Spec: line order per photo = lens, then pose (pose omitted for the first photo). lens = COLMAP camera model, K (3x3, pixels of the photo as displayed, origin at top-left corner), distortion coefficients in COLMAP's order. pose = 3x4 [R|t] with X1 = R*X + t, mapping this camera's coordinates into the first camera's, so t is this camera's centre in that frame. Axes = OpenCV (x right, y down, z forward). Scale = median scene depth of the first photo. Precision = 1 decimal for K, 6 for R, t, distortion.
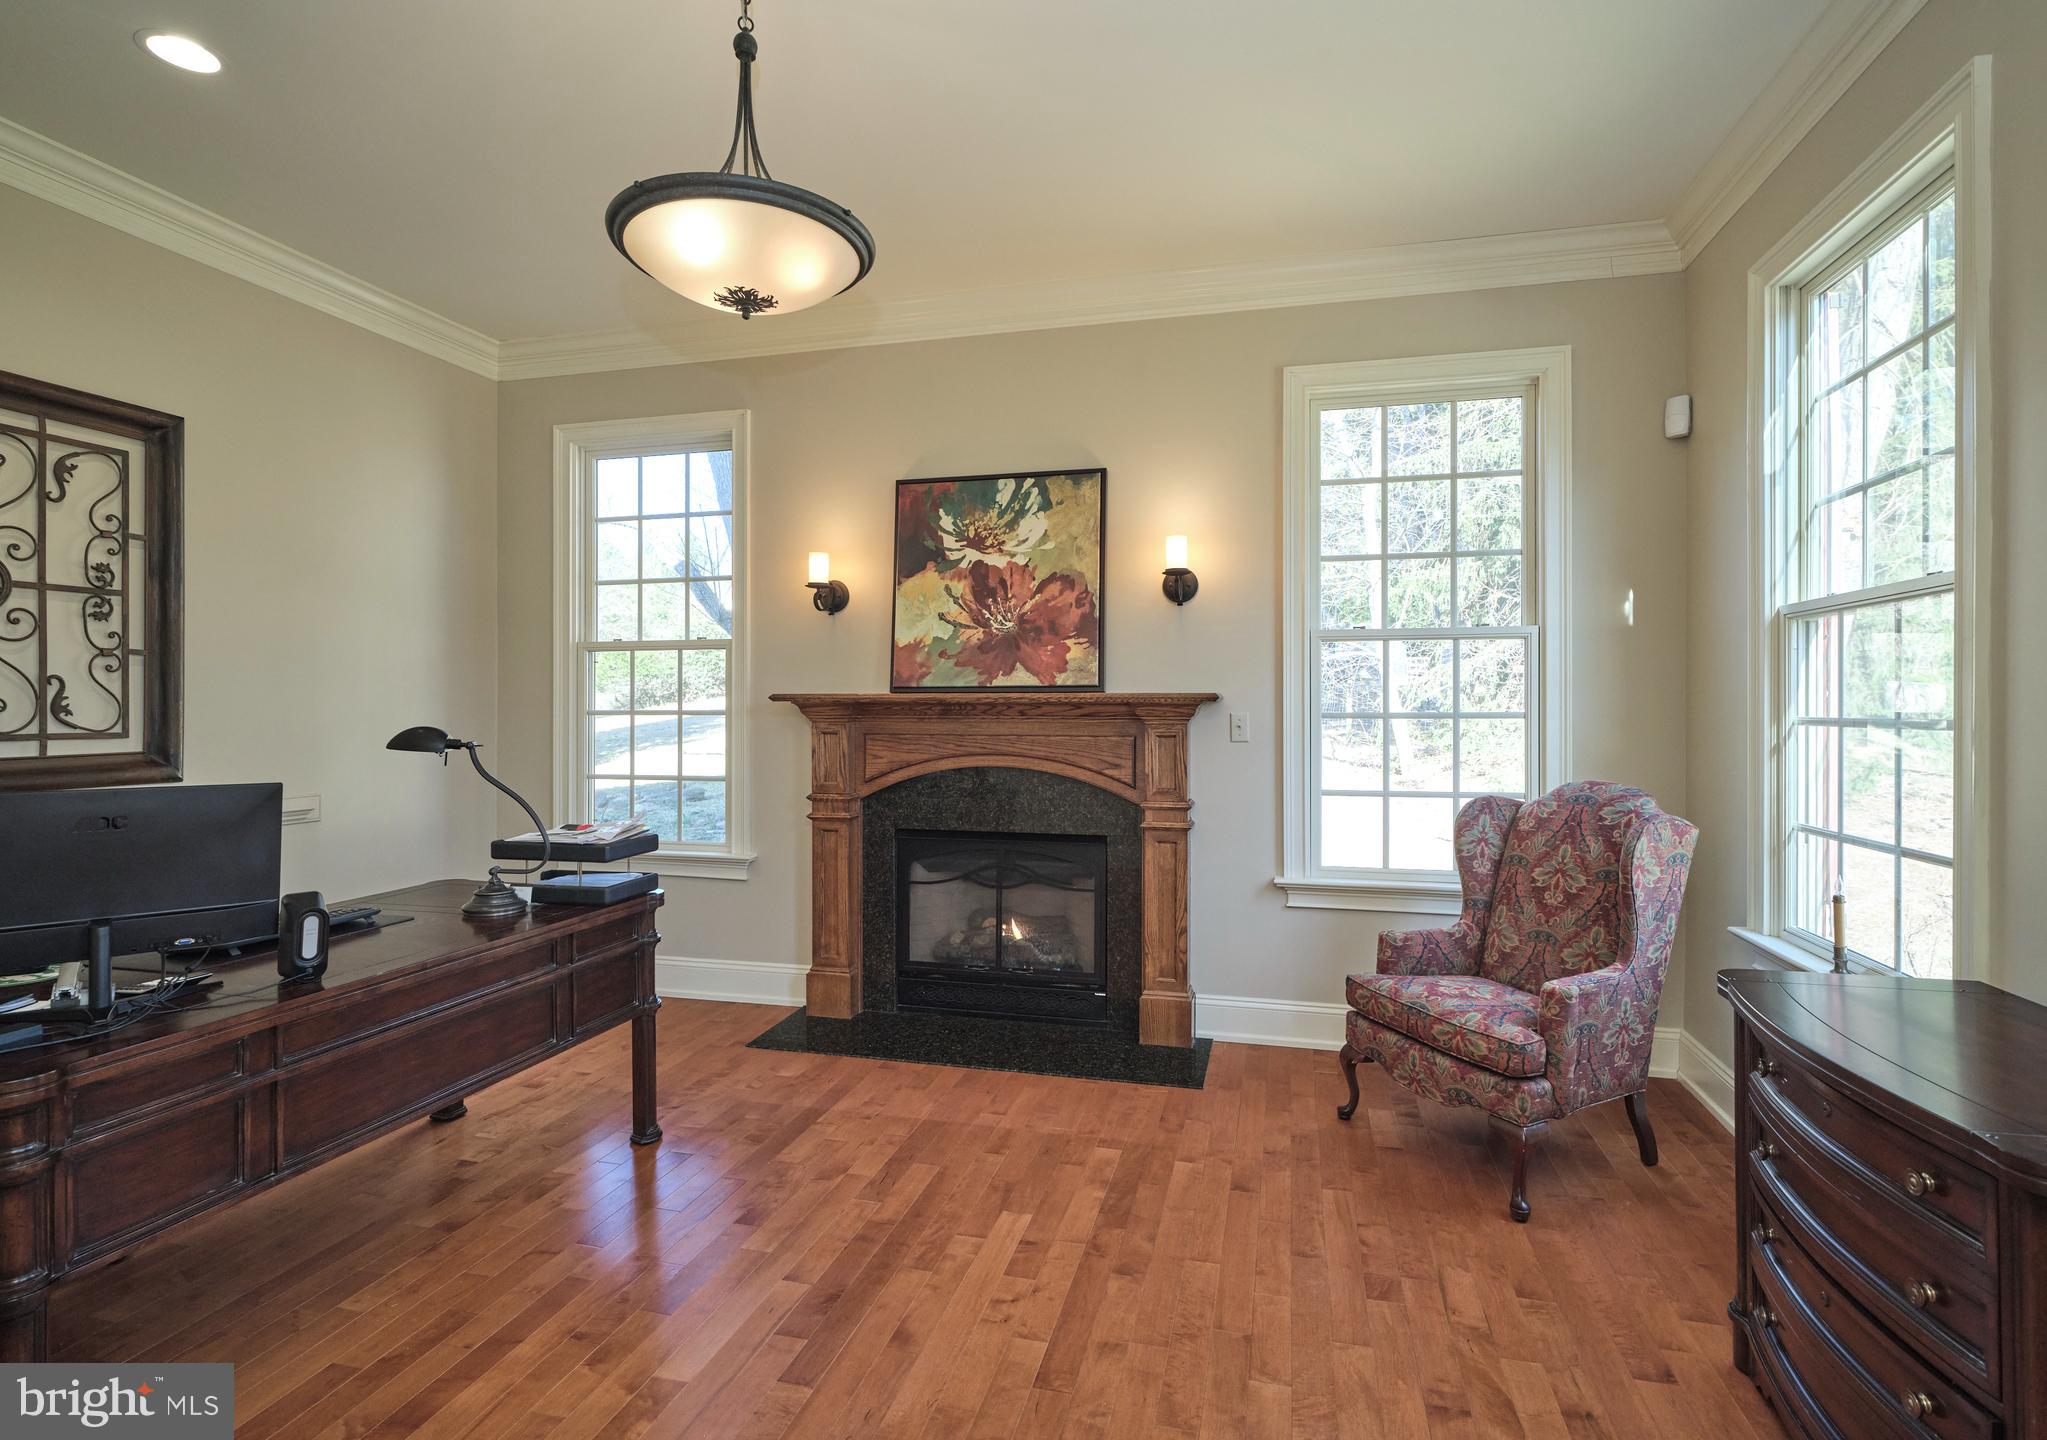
lens RADIAL K [[1051.2, 0, 1024.8], [0, 1051.2, 718.0], [0, 0, 1]] dist [-0.002865, -0.000467]
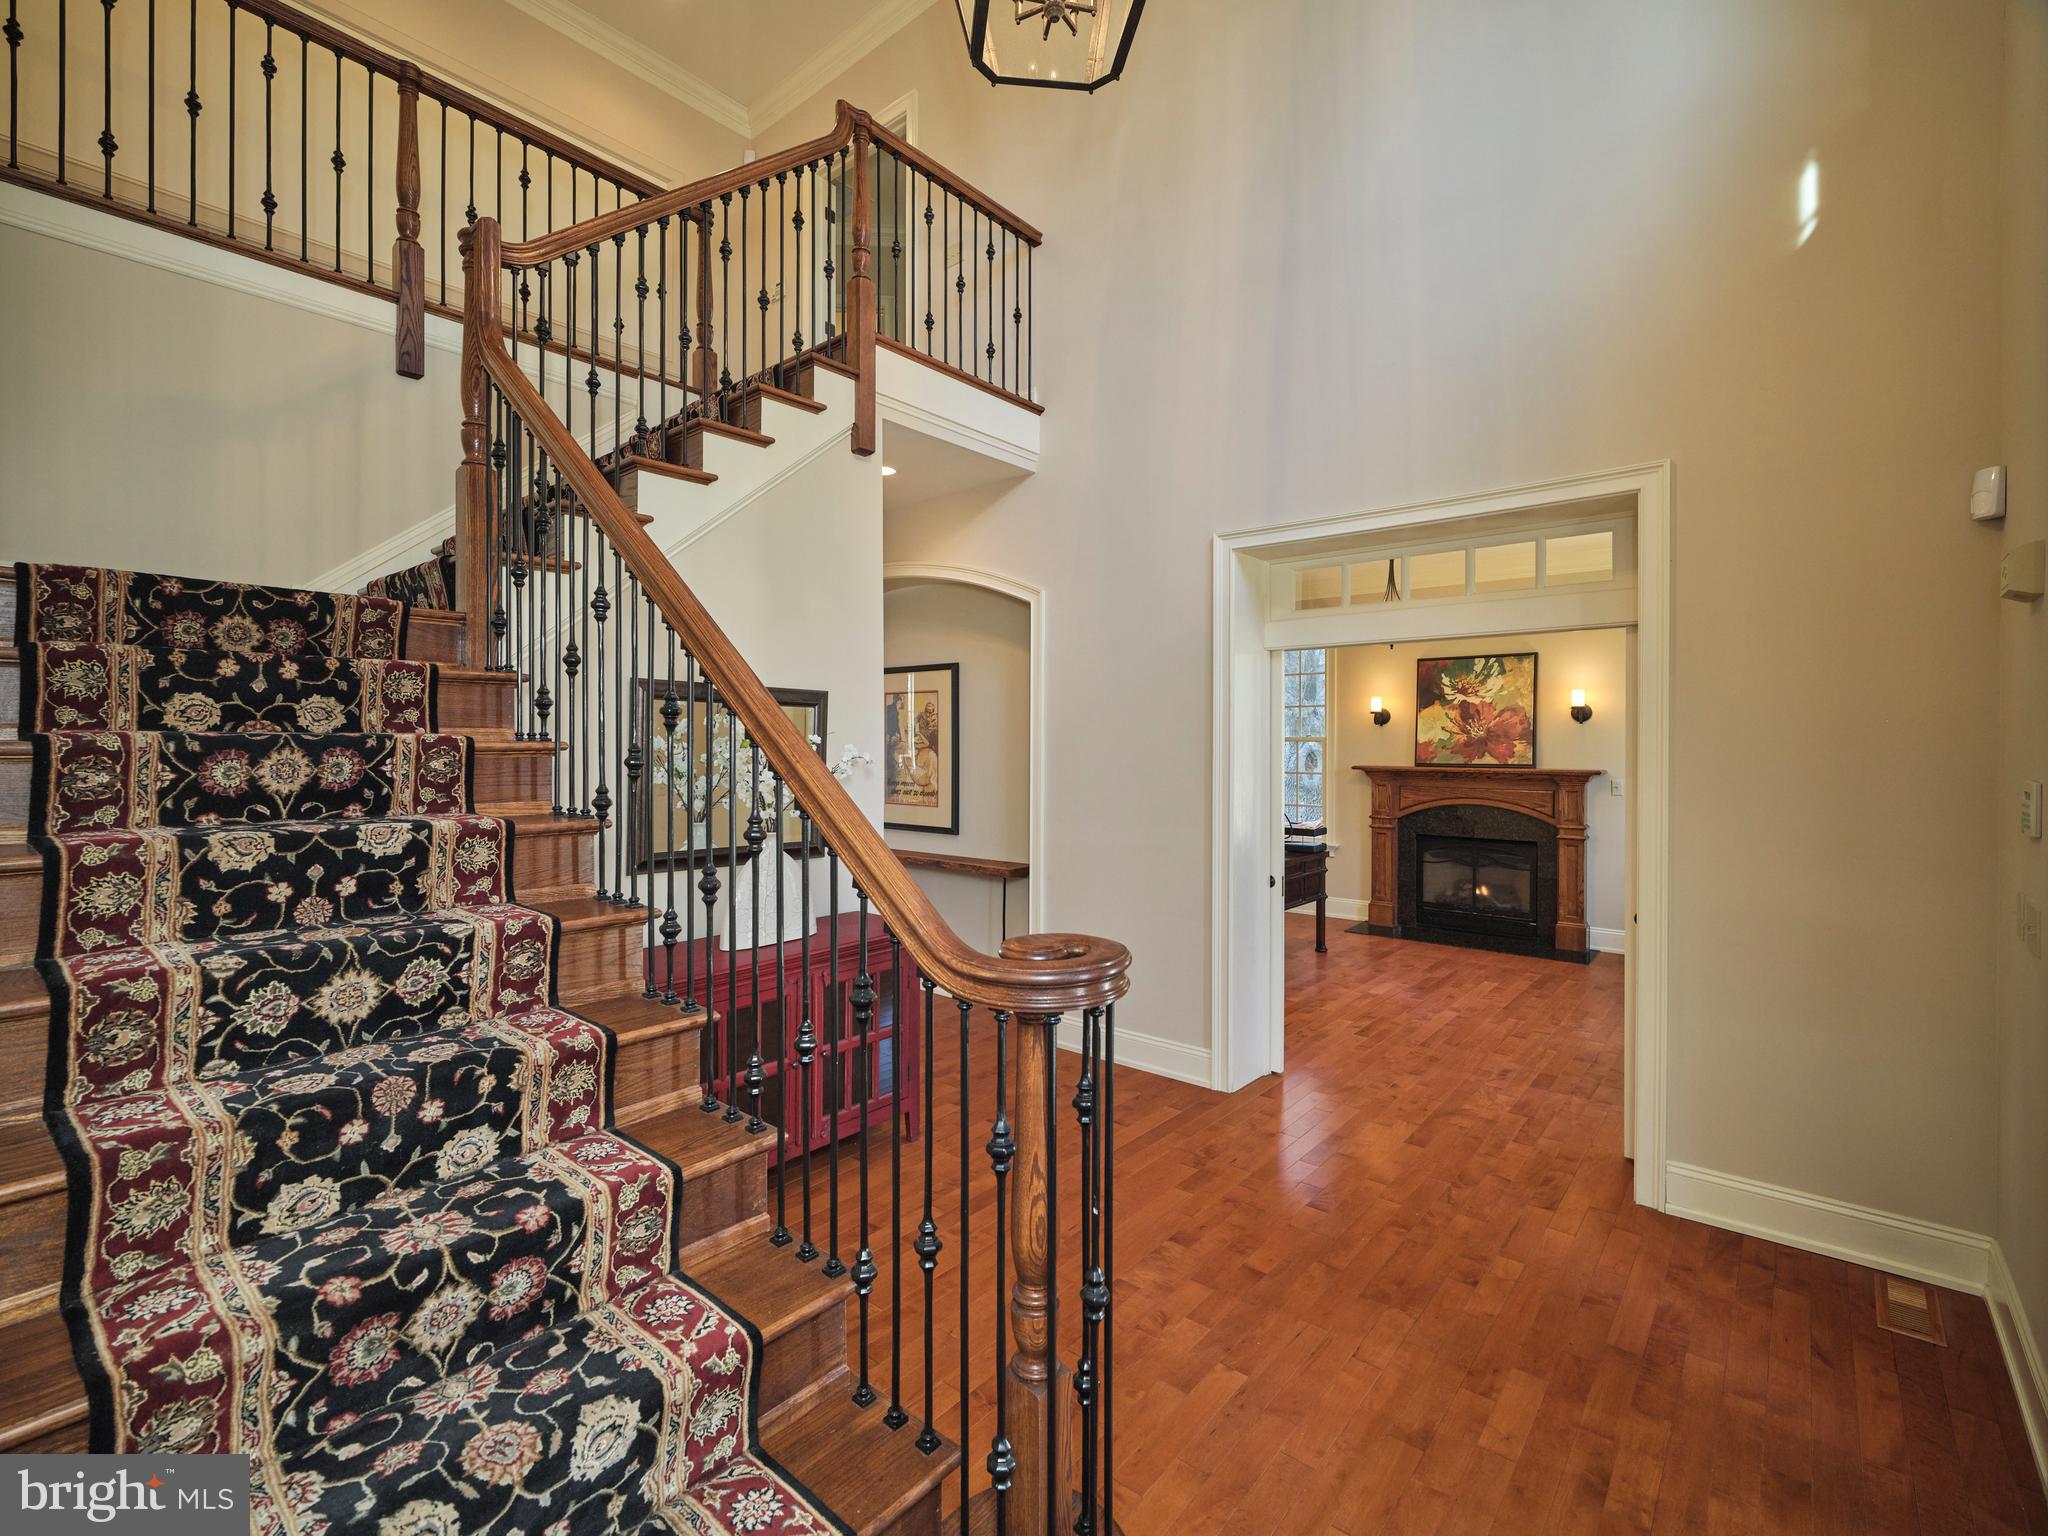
lens RADIAL K [[926.1, 0, 1021.0], [0, 926.1, 749.9], [0, 0, 1]] dist [0.001709, 0.000326]
pose [[0.902024, 0.004779, -0.431659, -0.043160], [-0.008222, 0.999948, -0.006109, -0.038812], [0.431608, 0.009060, 0.902016, -0.939793]]
